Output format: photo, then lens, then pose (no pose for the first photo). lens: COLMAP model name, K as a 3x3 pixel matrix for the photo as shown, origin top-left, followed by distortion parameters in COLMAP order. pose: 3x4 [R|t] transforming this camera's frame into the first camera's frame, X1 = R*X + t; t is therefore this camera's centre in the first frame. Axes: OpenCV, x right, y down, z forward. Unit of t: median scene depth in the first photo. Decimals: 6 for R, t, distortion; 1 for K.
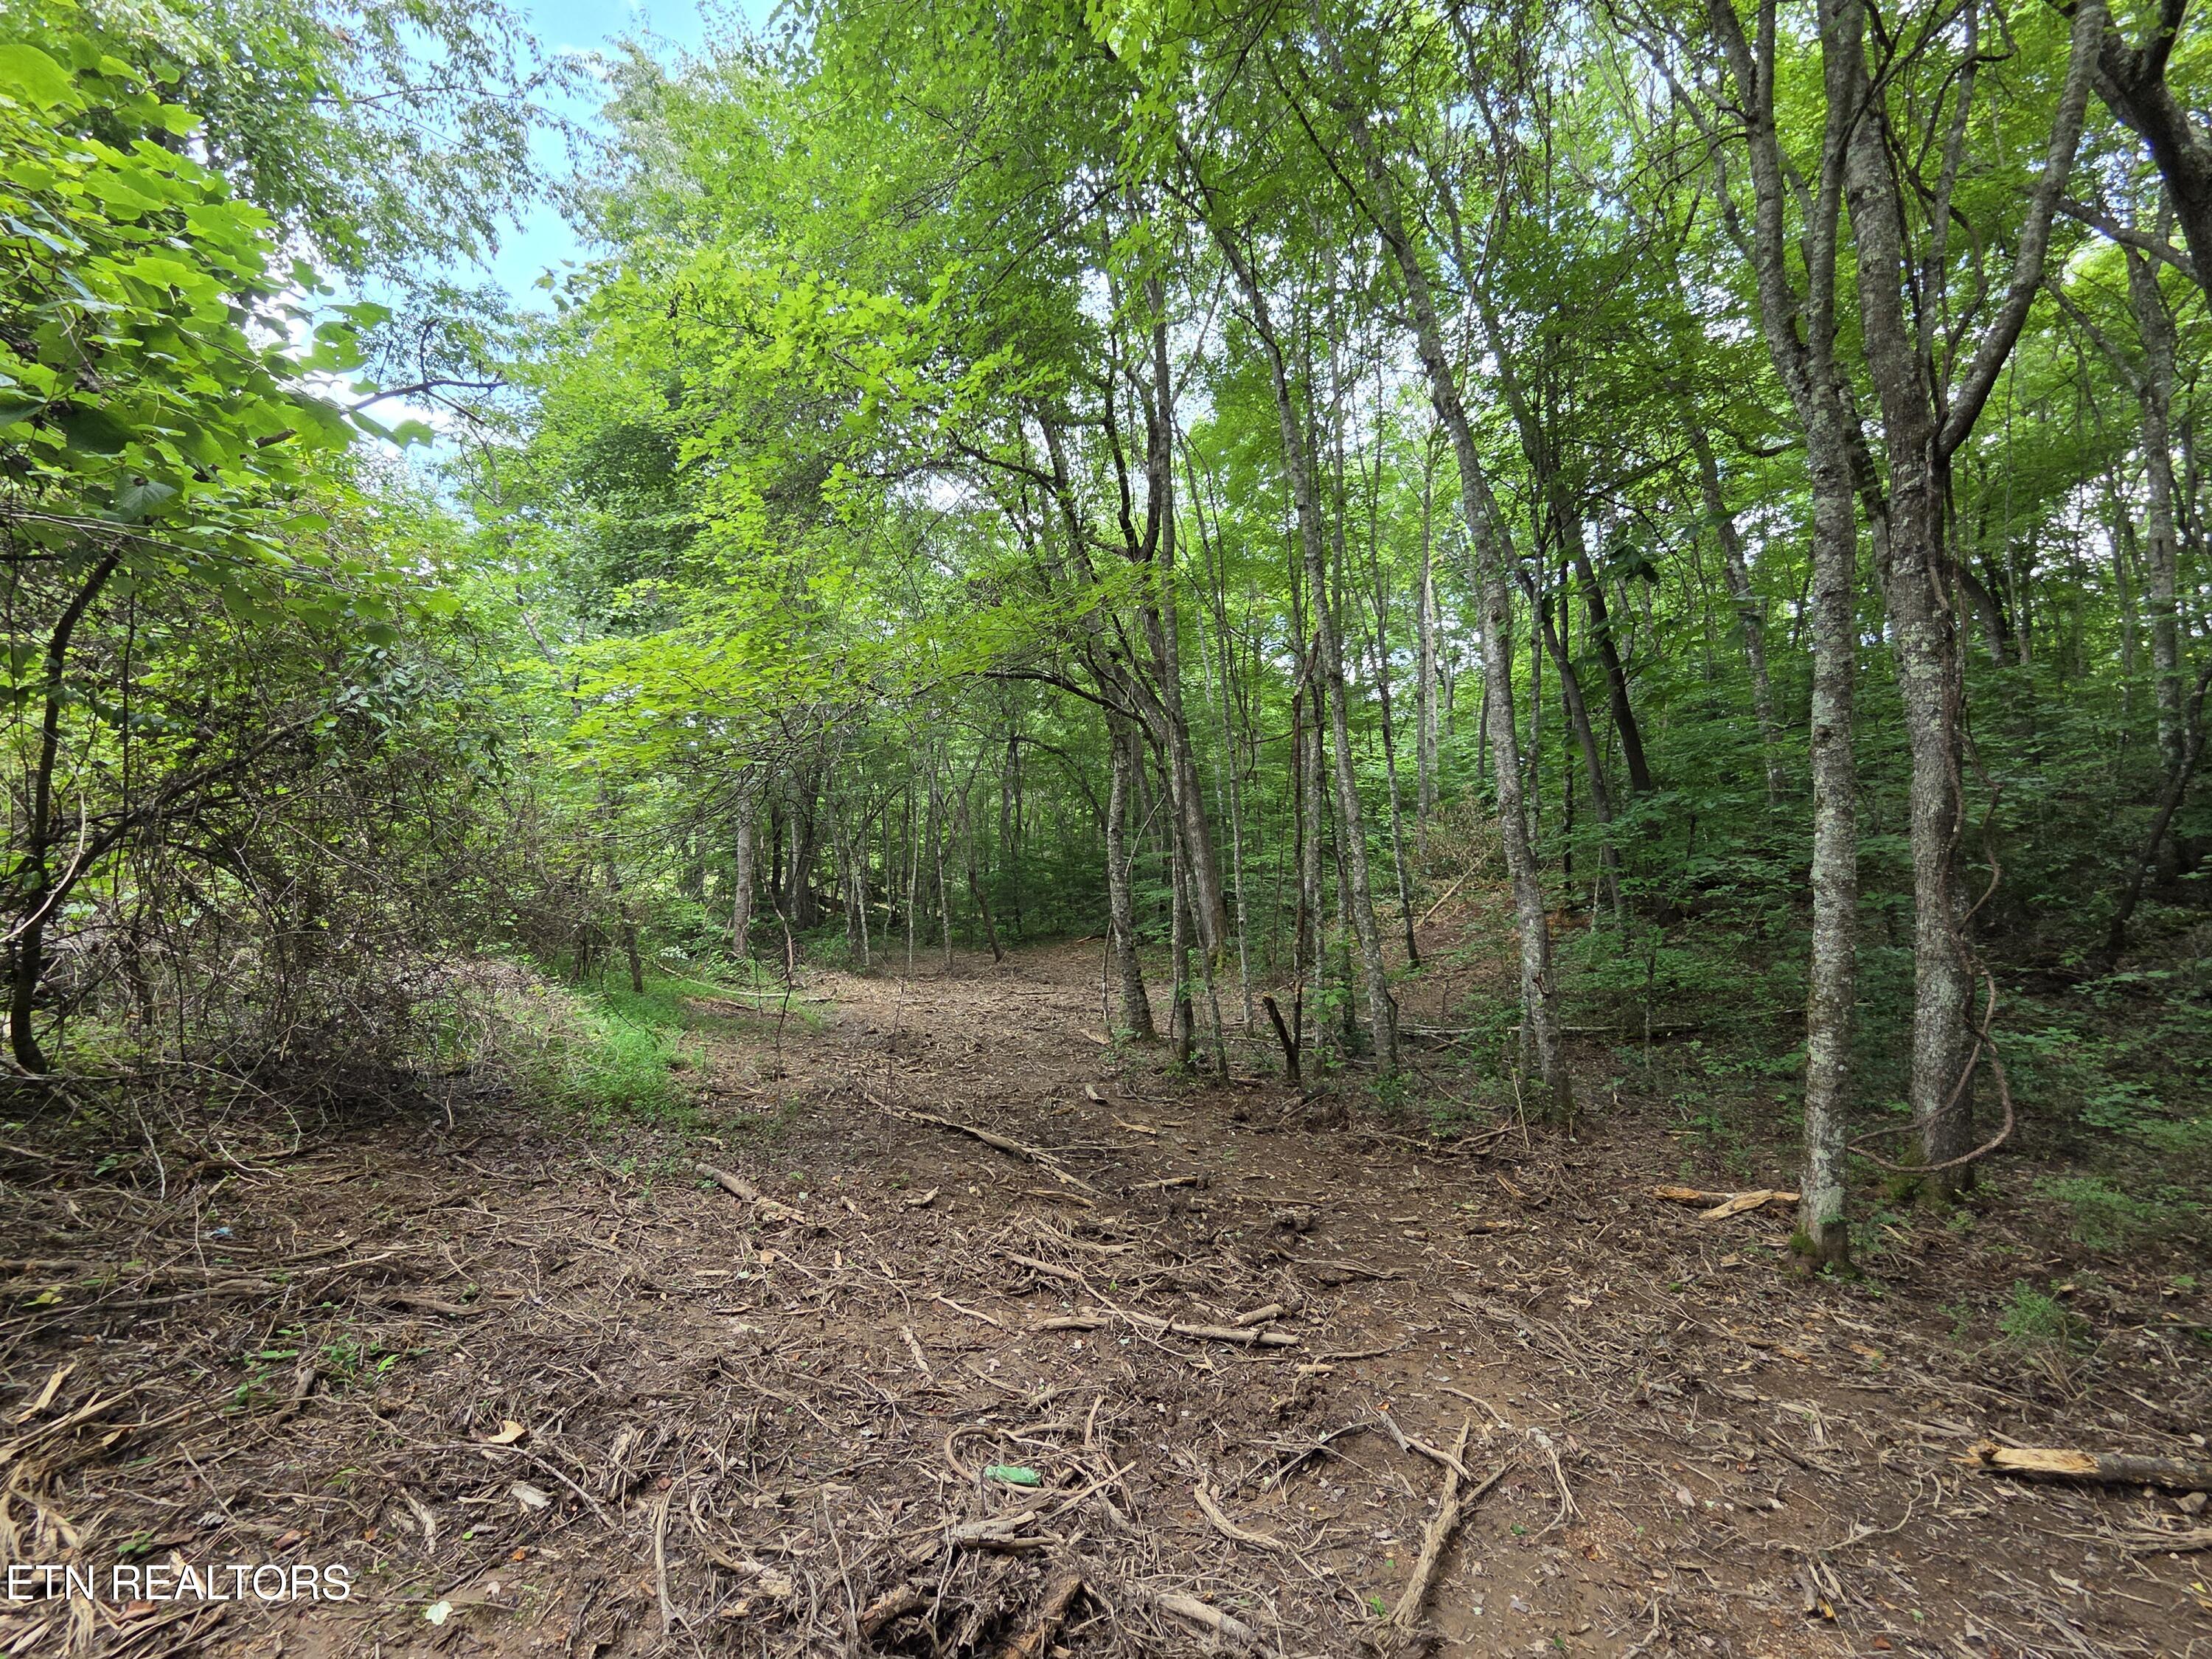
lens RADIAL K [[939.3, 0, 1100.8], [0, 939.3, 812.5], [0, 0, 1]] dist [-0.012772, 0.004031]
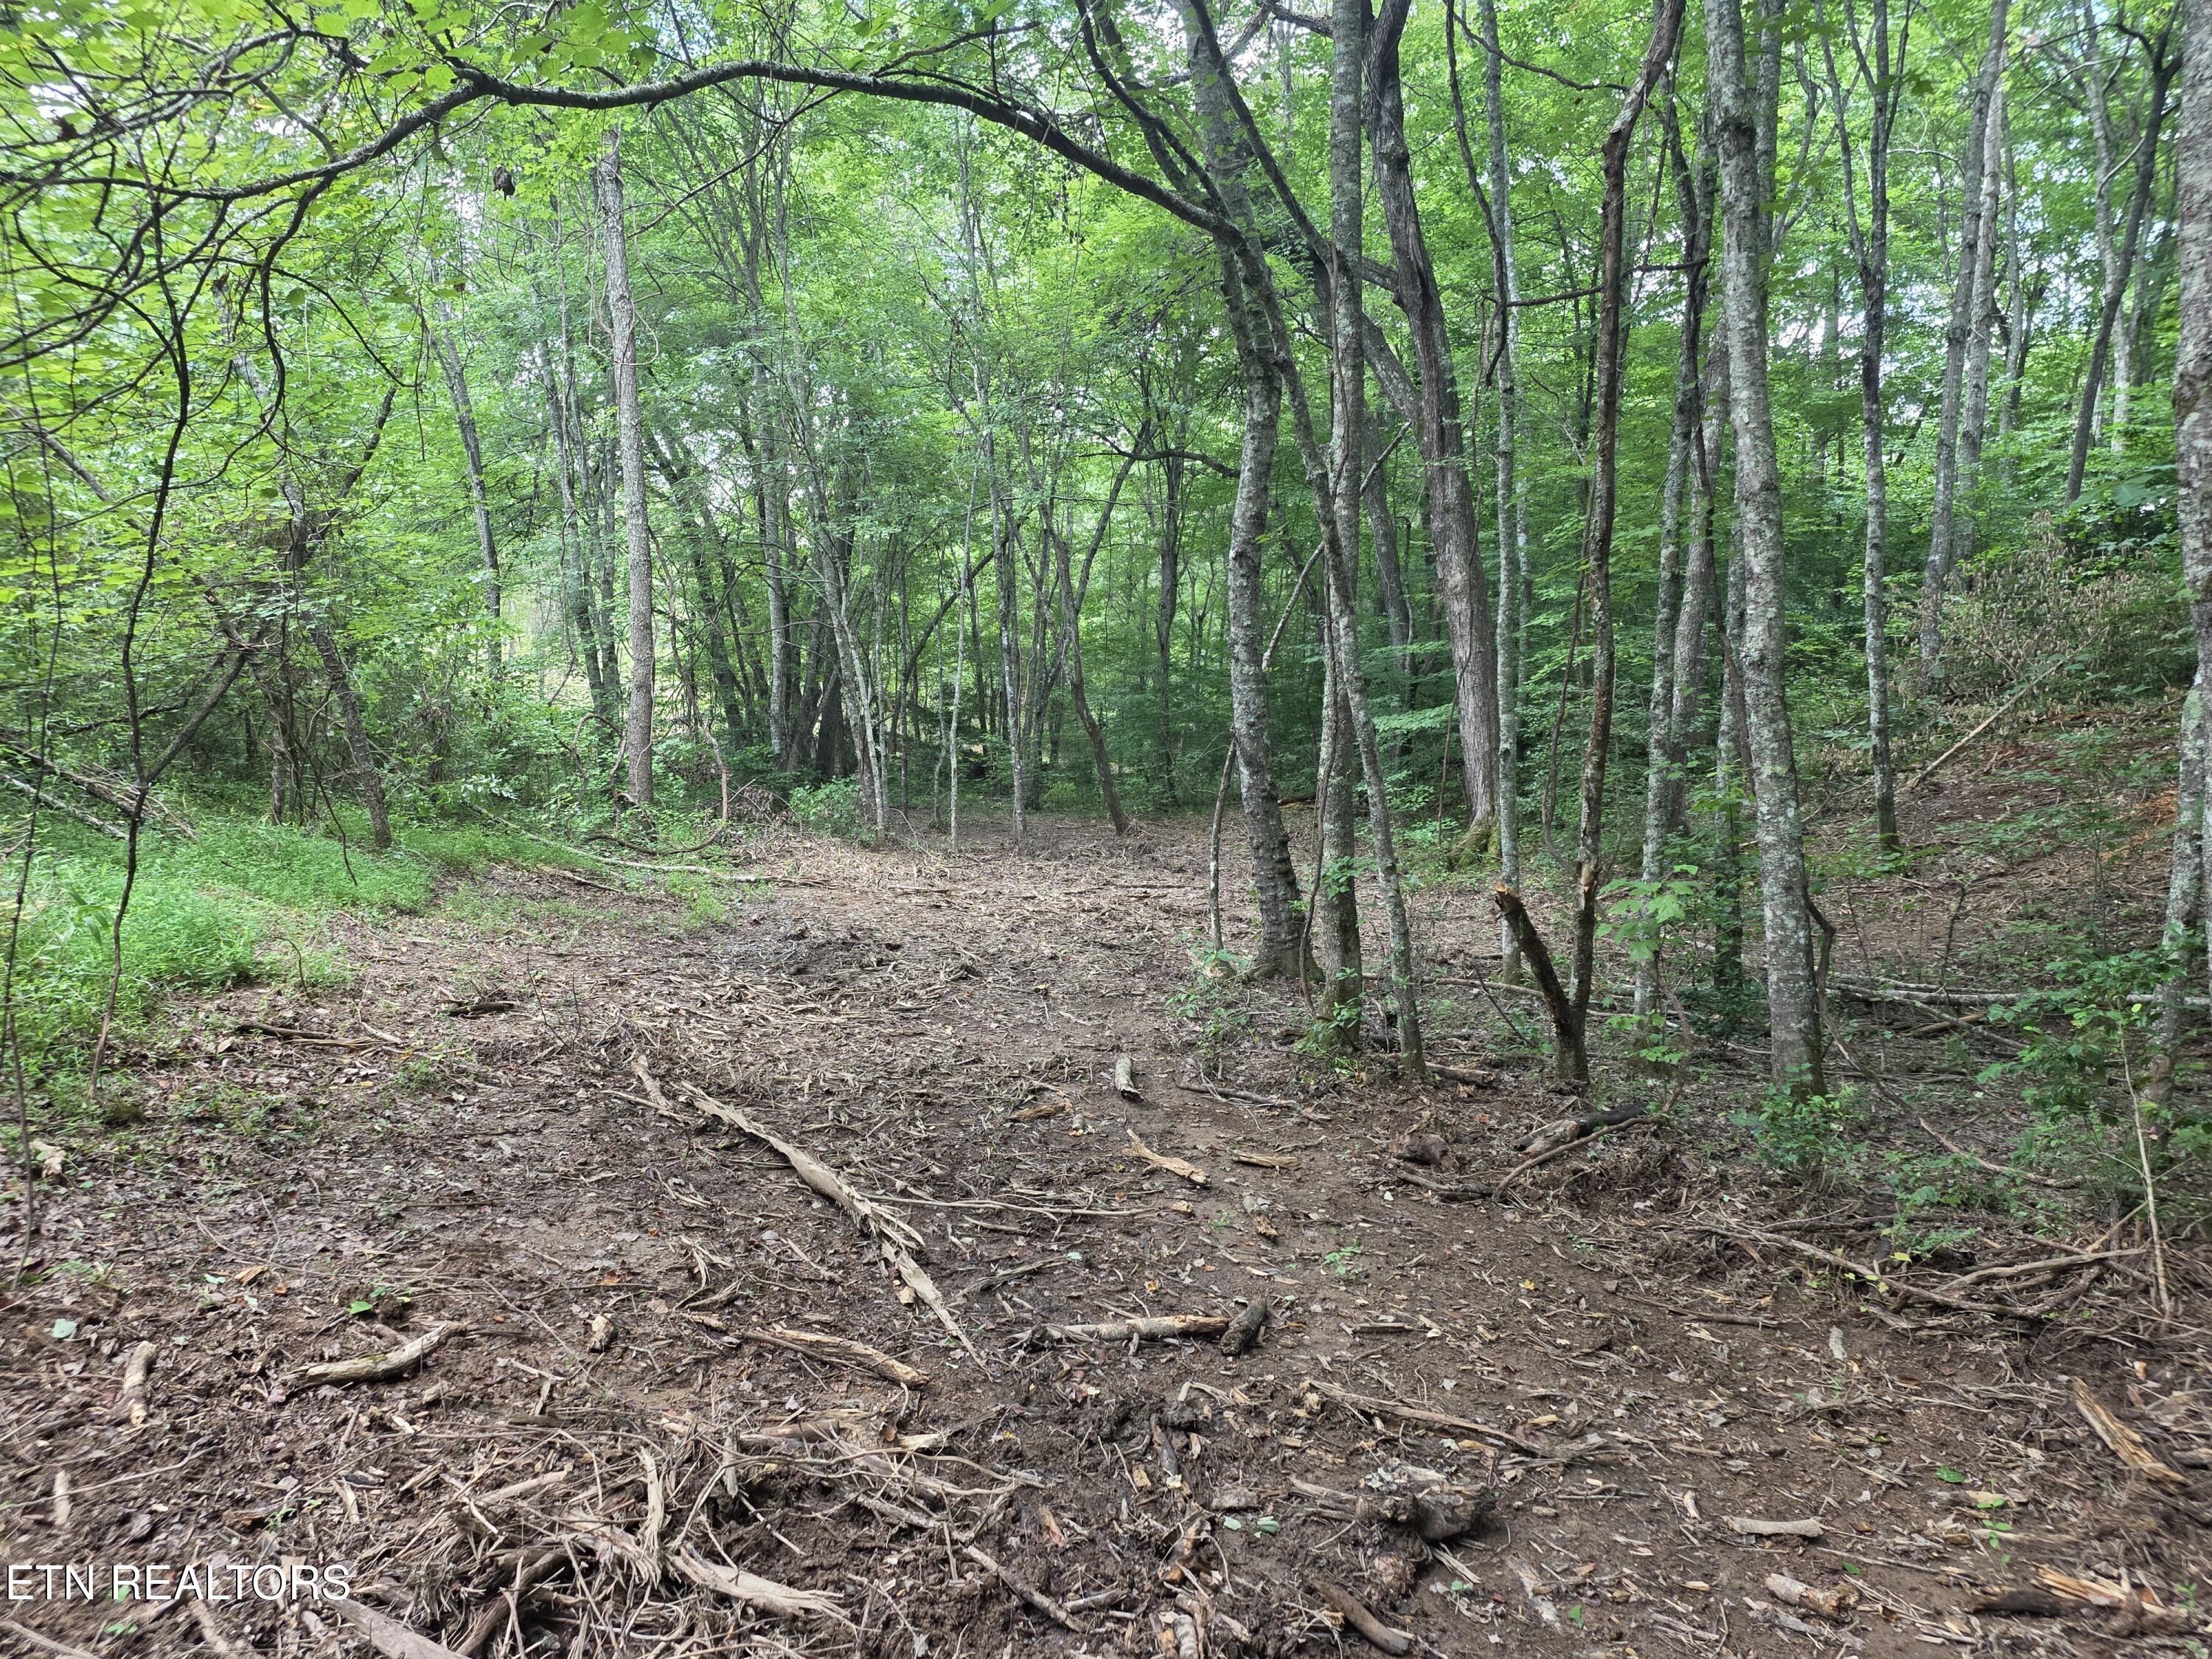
lens RADIAL K [[1459.8, 0, 1101.8], [0, 1459.8, 835.2], [0, 0, 1]] dist [0.034742, -0.015466]
pose [[0.983783, 0.036662, -0.175573, 0.119344], [-0.010694, 0.989135, 0.146620, 0.078153], [0.179041, -0.142365, 0.973487, 0.333221]]
